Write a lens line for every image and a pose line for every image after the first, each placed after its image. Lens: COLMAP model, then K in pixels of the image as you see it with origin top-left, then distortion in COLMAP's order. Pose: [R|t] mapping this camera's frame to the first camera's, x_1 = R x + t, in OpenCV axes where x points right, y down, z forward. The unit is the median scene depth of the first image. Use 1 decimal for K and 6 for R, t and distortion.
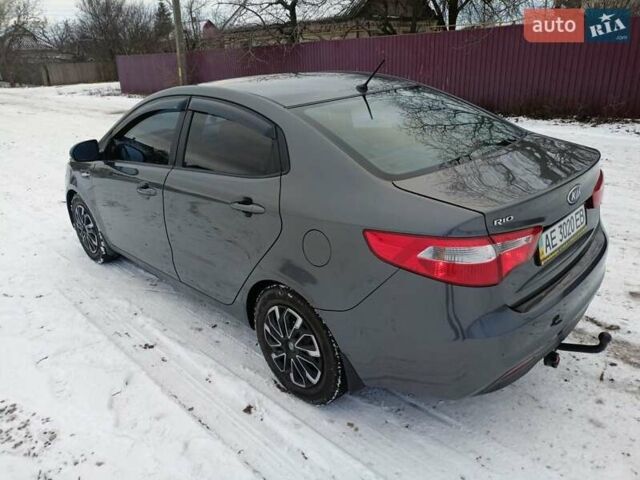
lens RADIAL K [[527.0, 0, 320.0], [0, 527.0, 240.0], [0, 0, 1]] dist [0.033626, -0.007541]
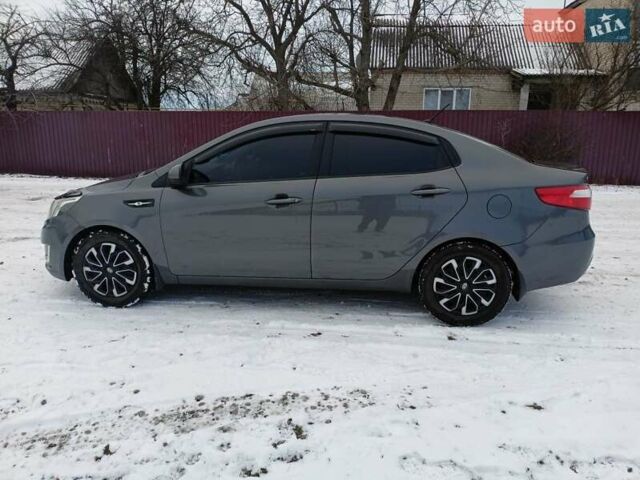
lens RADIAL K [[527.0, 0, 320.0], [0, 527.0, 240.0], [0, 0, 1]] dist [0.033626, -0.007541]
pose [[0.762850, -0.090055, 0.640273, -1.289605], [0.193763, 0.976583, -0.093499, 0.140212], [-0.616860, 0.195387, 0.762436, 0.126607]]
